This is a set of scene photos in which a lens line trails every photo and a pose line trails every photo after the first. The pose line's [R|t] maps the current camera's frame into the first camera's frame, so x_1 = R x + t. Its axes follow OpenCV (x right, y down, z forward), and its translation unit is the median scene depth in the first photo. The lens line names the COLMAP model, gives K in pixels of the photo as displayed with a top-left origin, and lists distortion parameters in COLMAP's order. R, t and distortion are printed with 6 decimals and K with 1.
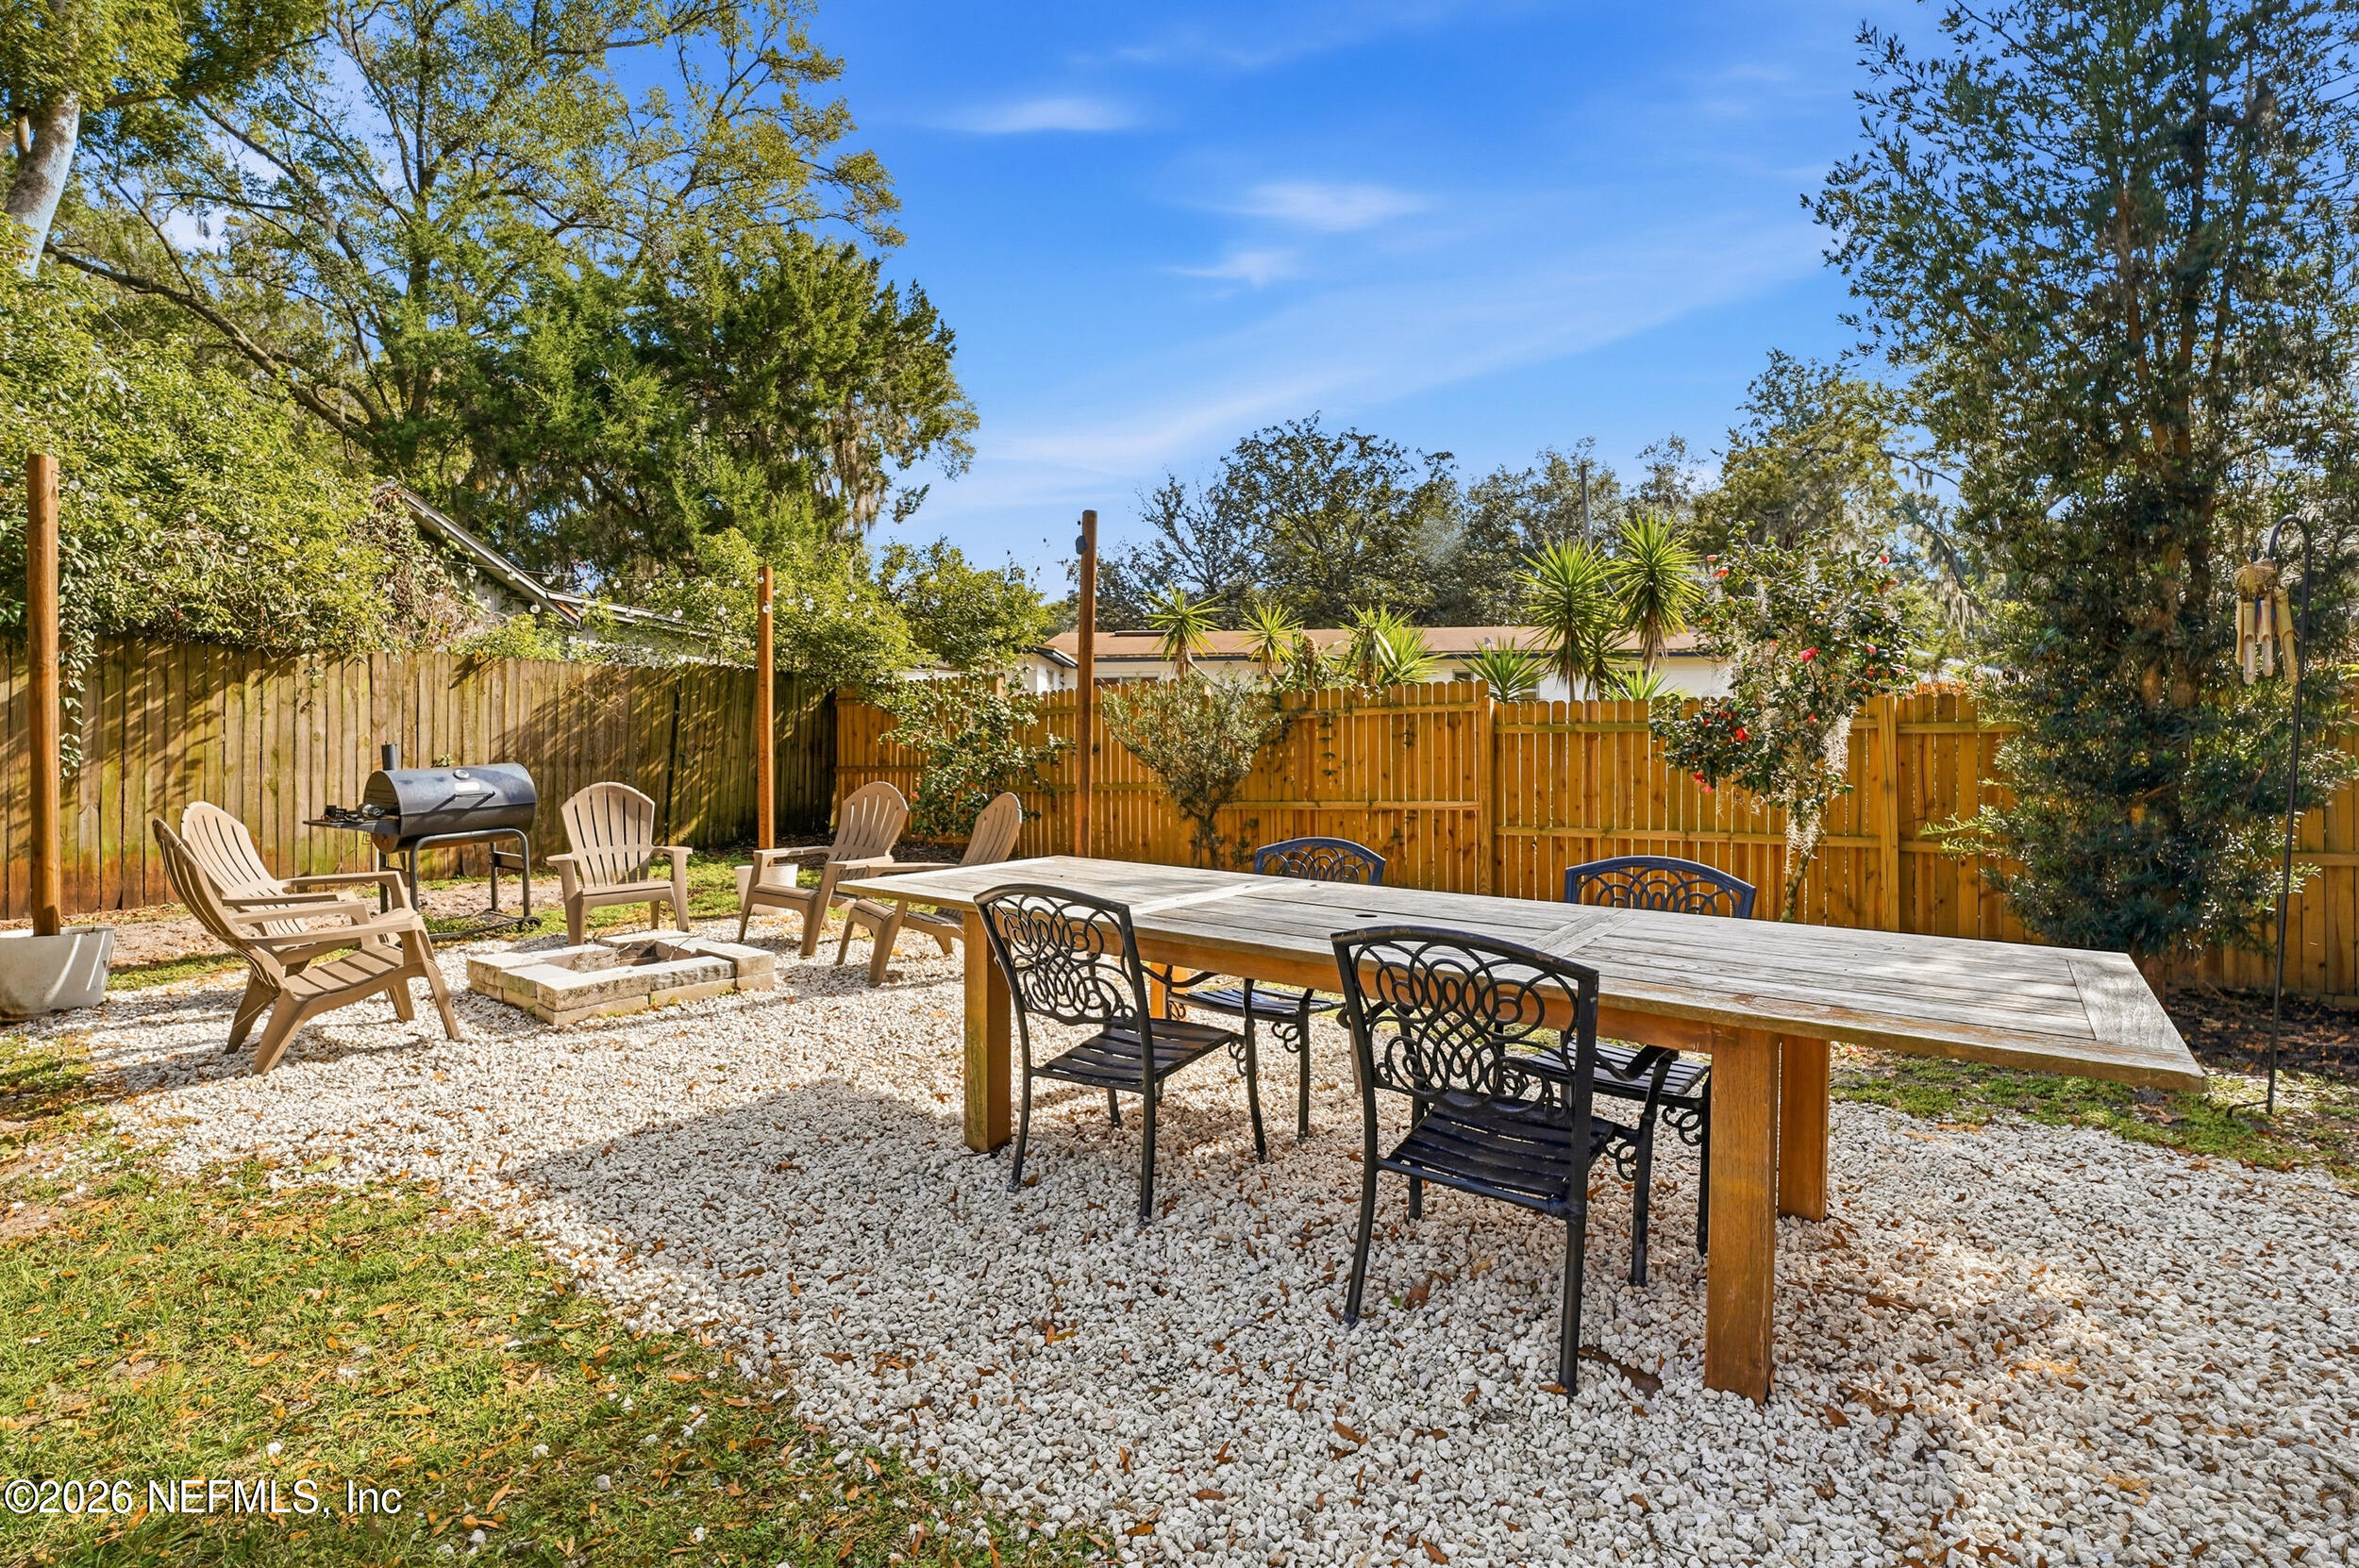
lens RADIAL K [[1072.6, 0, 1165.8], [0, 1072.6, 759.7], [0, 0, 1]] dist [-0.018579, -0.000356]
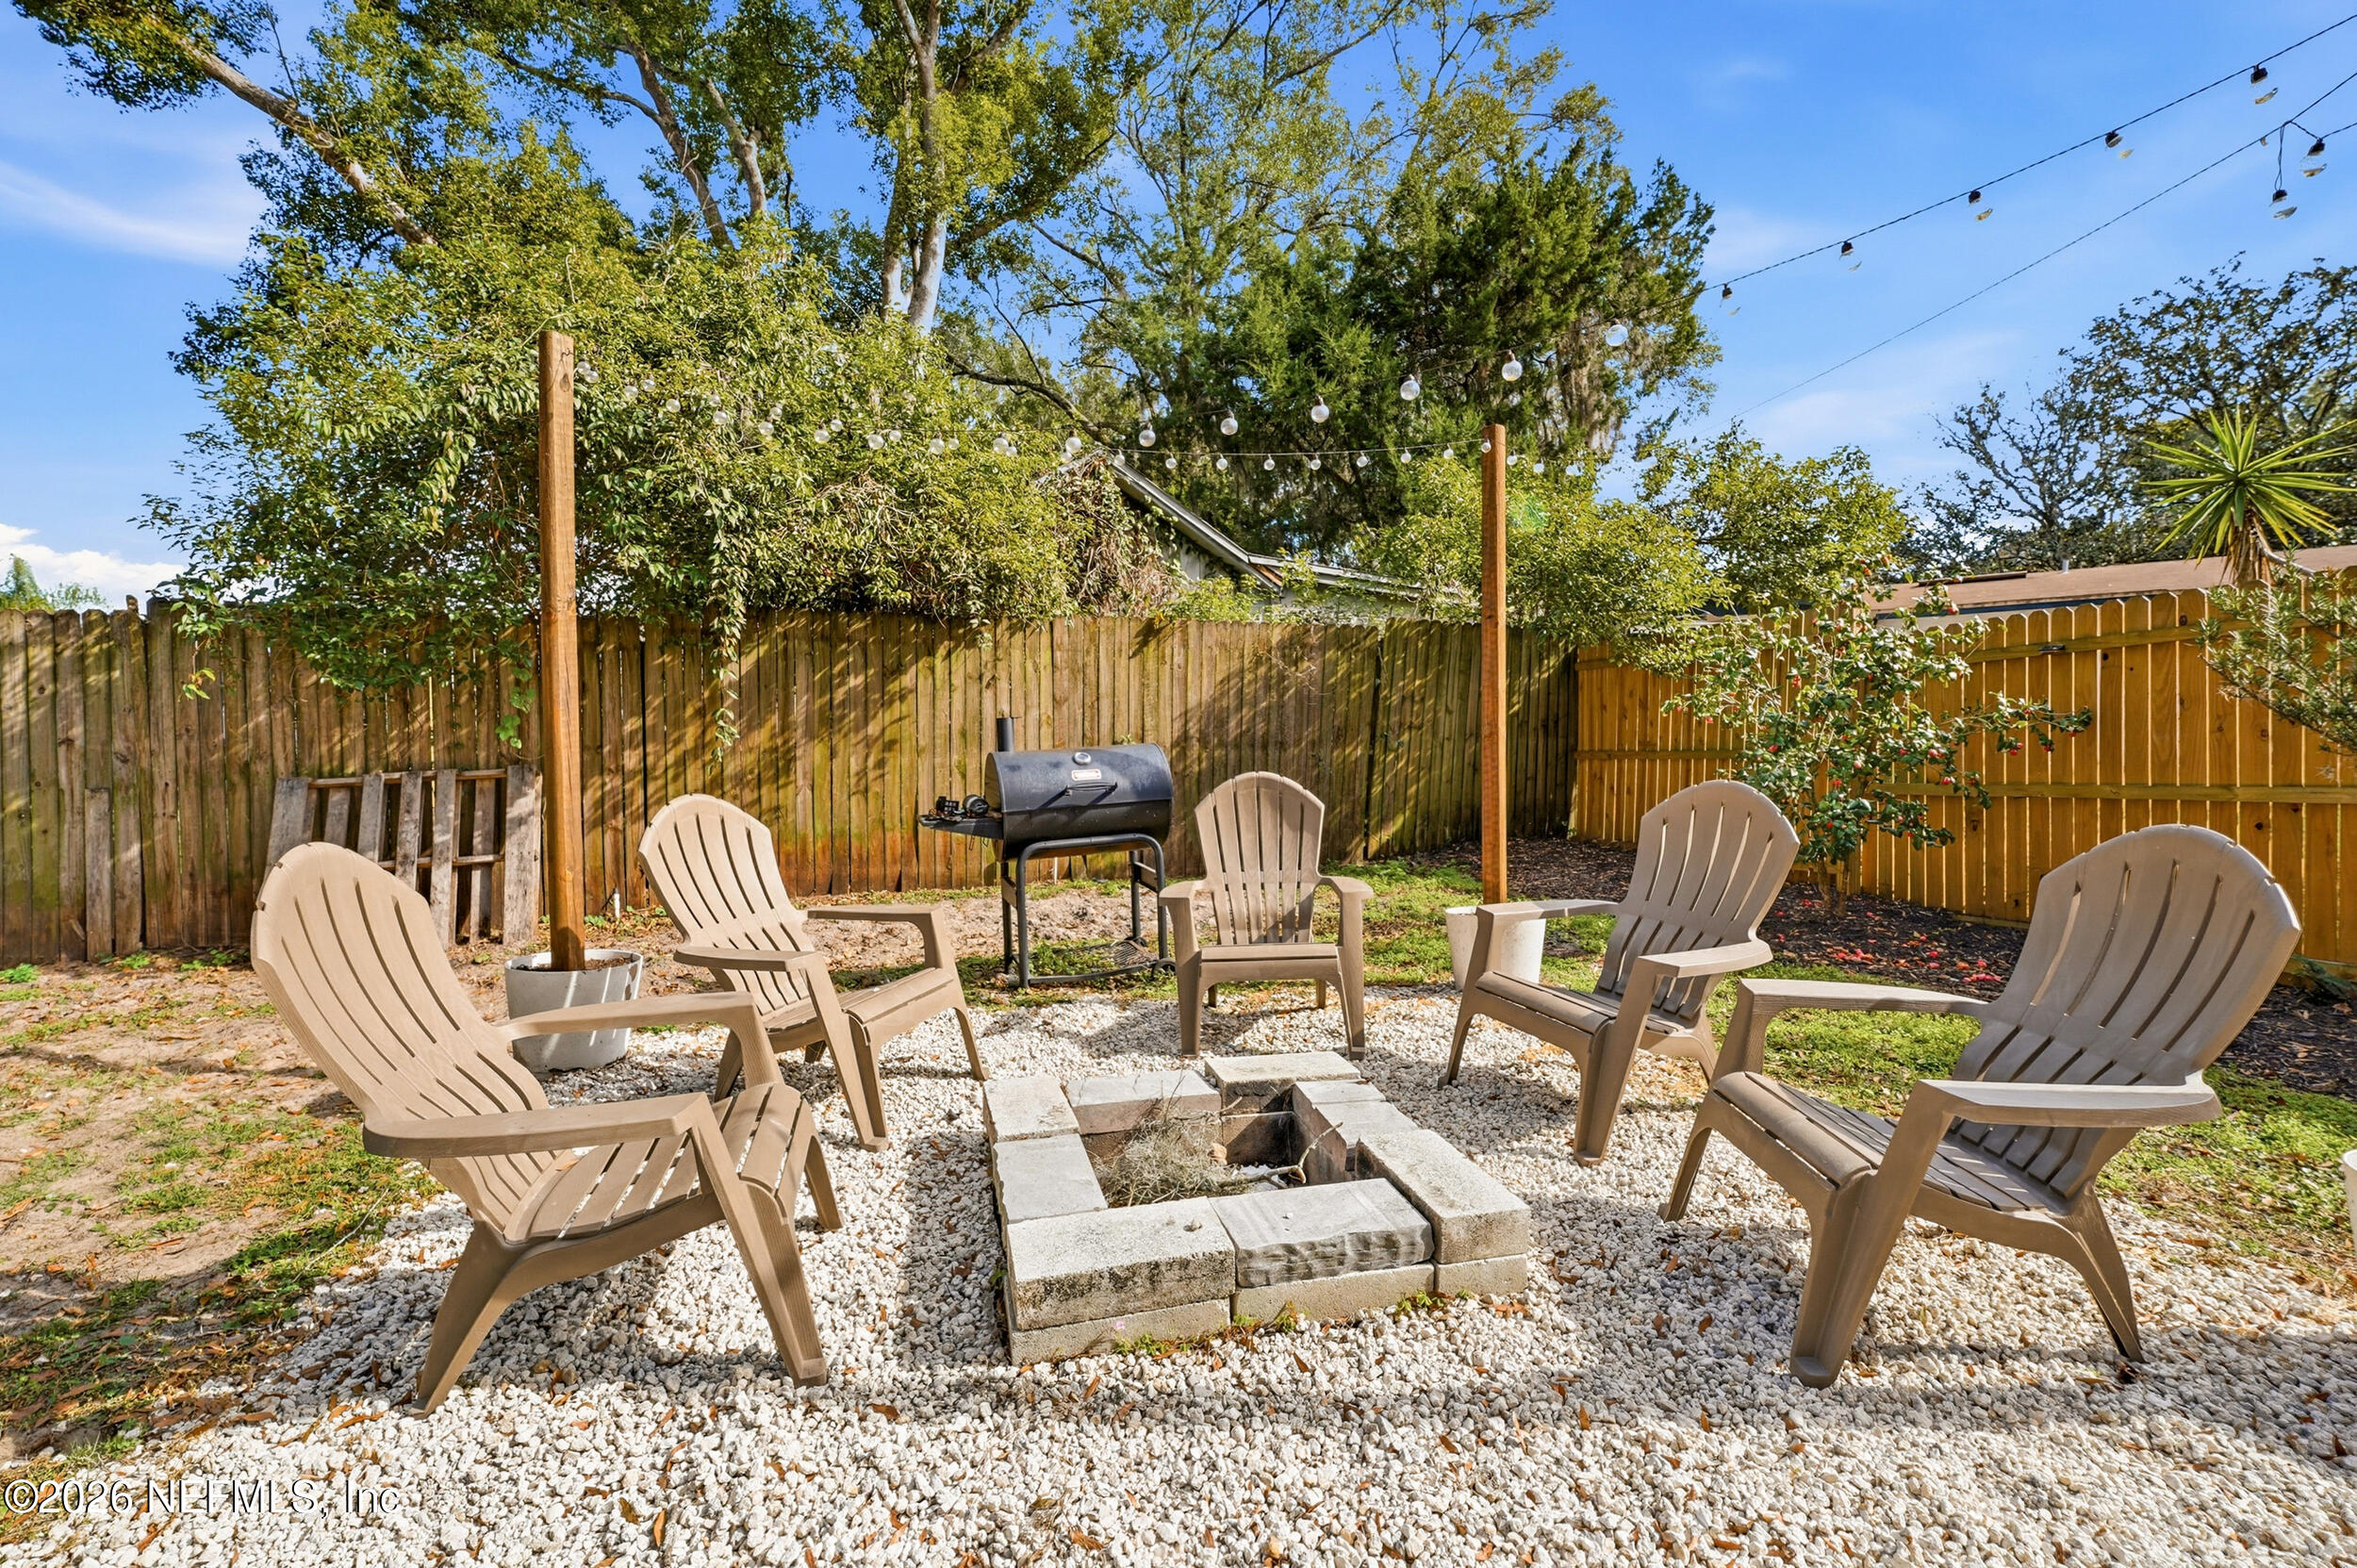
lens RADIAL K [[980.9, 0, 1197.8], [0, 980.9, 743.1], [0, 0, 1]] dist [-0.012386, 0.000756]
pose [[0.803357, 0.000005, -0.595498, -0.084224], [-0.001881, 0.999995, -0.002529, 0.002152], [0.595495, 0.003151, 0.803353, 0.214512]]
